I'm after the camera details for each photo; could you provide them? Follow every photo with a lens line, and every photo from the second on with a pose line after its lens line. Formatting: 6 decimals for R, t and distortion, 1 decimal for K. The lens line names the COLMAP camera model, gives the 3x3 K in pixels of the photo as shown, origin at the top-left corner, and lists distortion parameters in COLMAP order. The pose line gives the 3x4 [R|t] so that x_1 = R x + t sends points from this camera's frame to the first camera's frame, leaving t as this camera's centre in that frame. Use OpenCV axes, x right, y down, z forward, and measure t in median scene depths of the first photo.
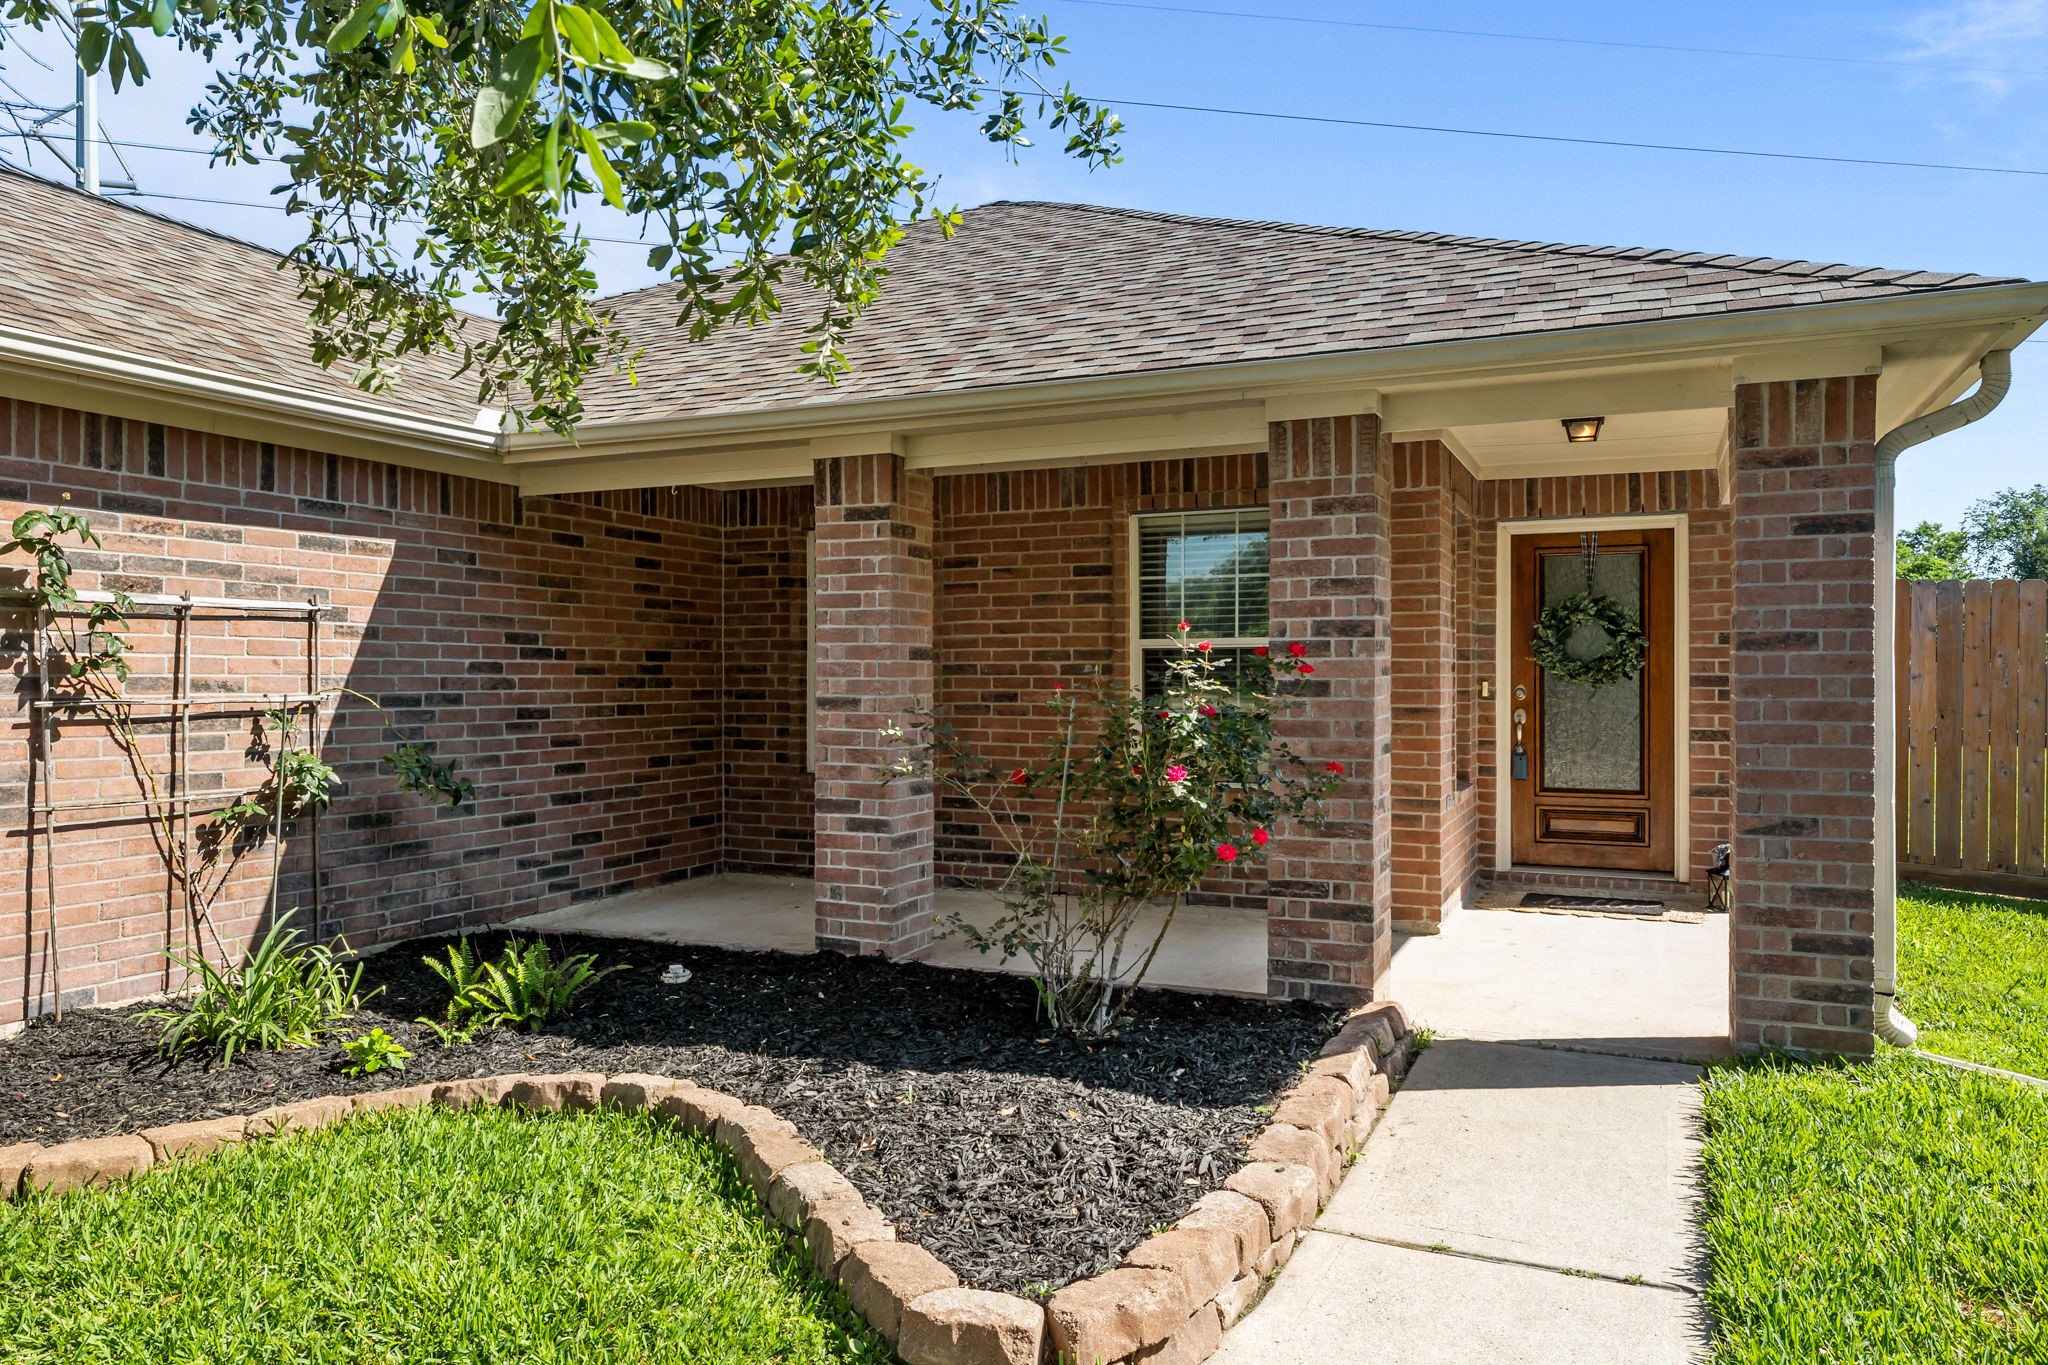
lens RADIAL K [[1265.3, 0, 1041.6], [0, 1265.3, 595.4], [0, 0, 1]] dist [-0.003866, -0.000124]
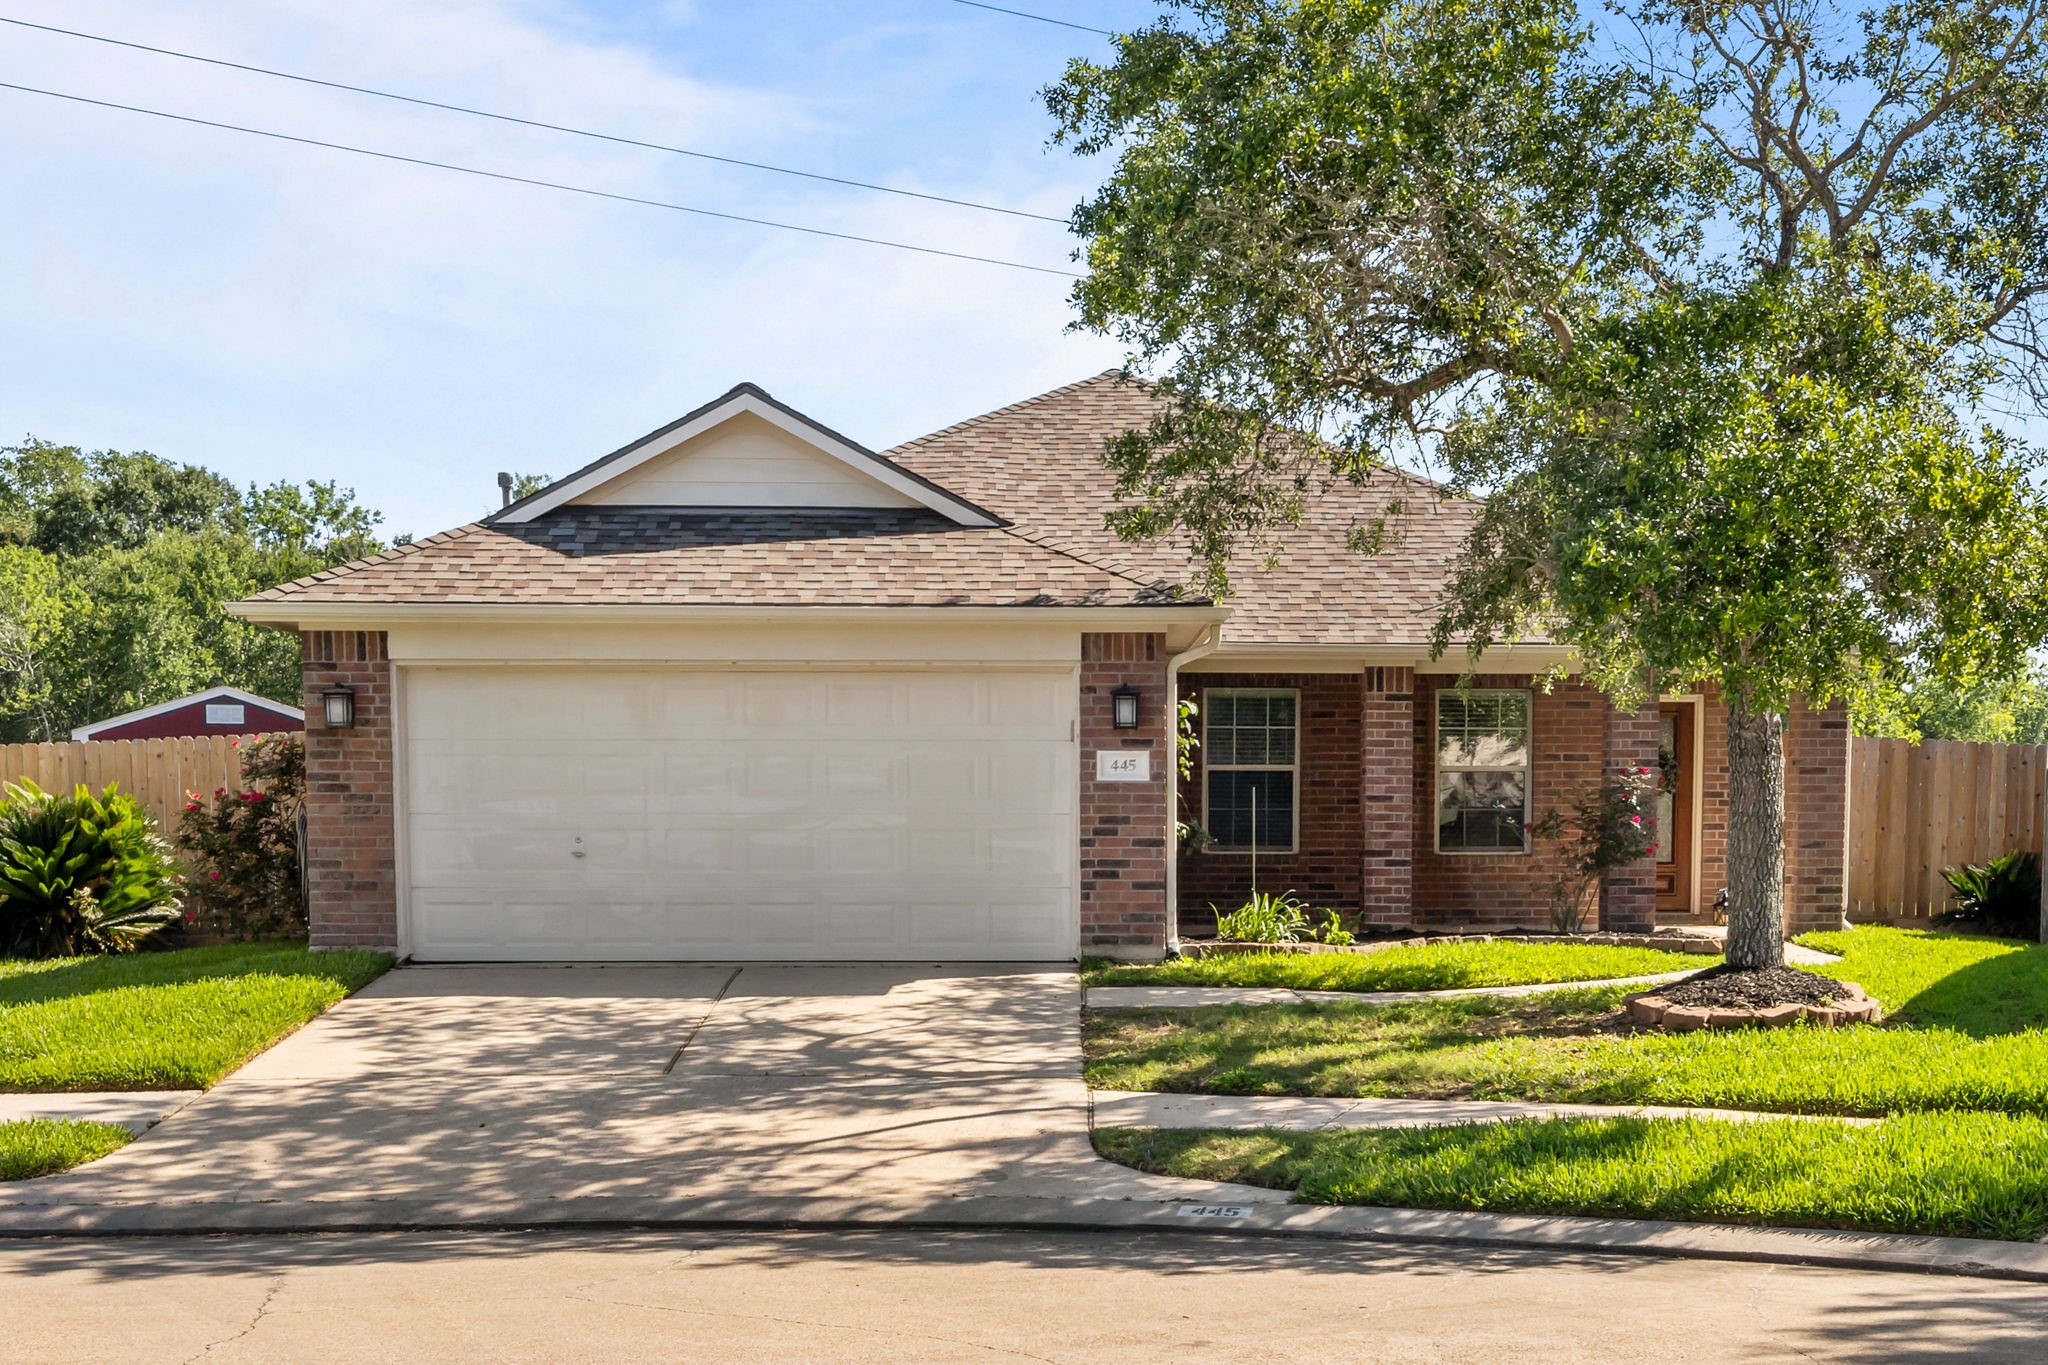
lens RADIAL K [[2963.8, 0, 1023.3], [0, 2963.8, 686.5], [0, 0, 1]] dist [0.006342, 0.000000]
pose [[0.897450, 0.024306, 0.440446, -2.077130], [-0.028408, 0.999593, 0.002720, -0.062120], [-0.440200, -0.014953, 0.897775, -2.179496]]
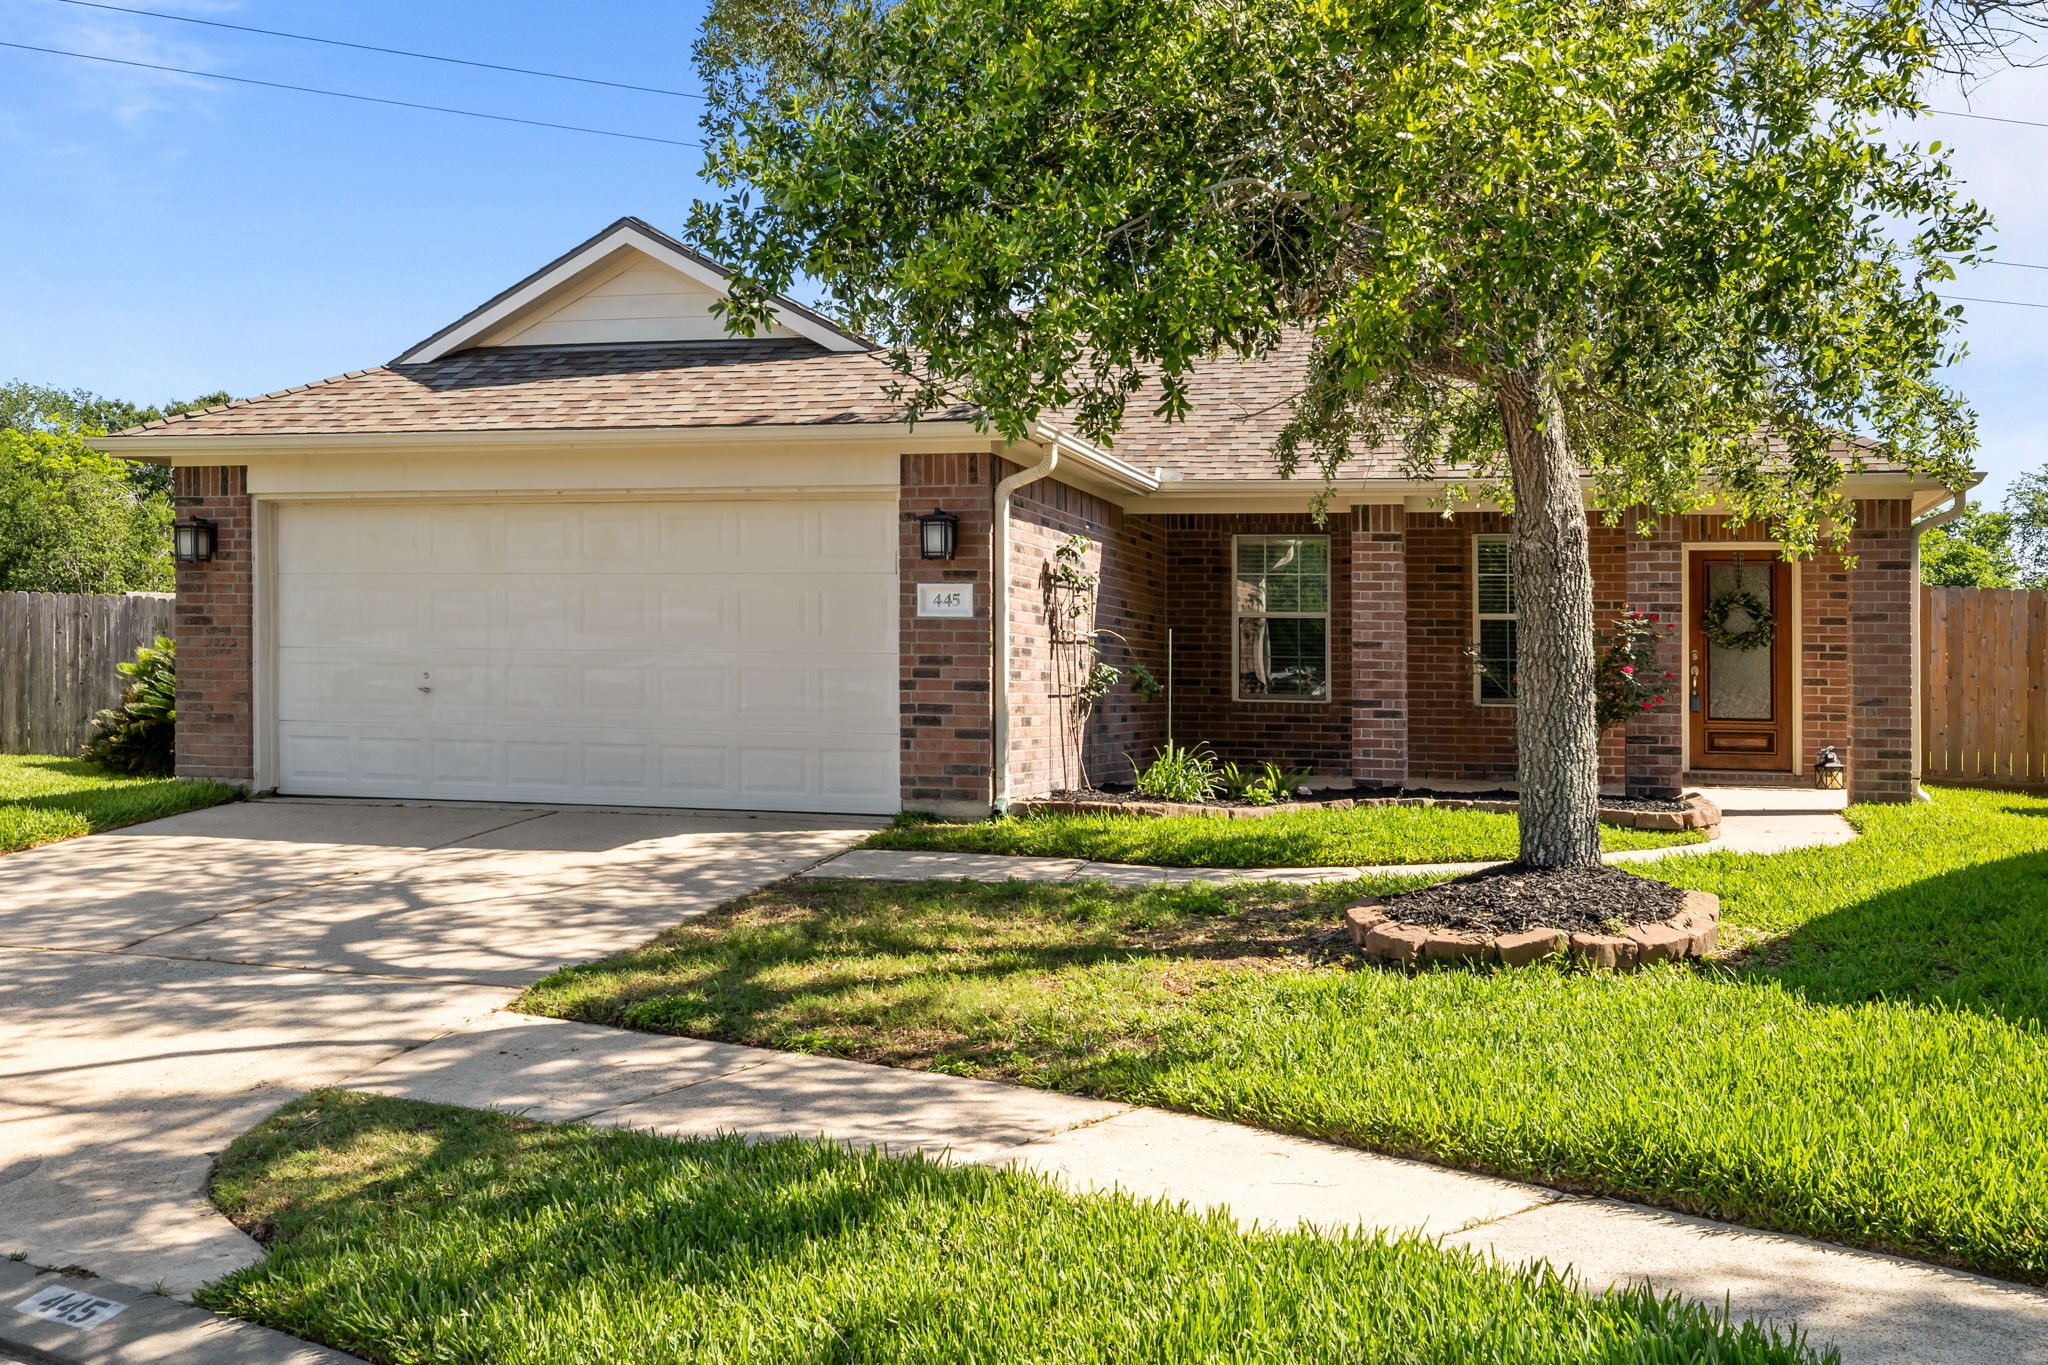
lens RADIAL K [[1944.0, 0, 1010.5], [0, 1944.0, 441.3], [0, 0, 1]] dist [0.003236, 0.000000]
pose [[0.987748, 0.035212, 0.152032, -0.869058], [-0.025611, 0.997579, -0.064657, -0.007684], [-0.153940, 0.059971, 0.986259, -1.300636]]
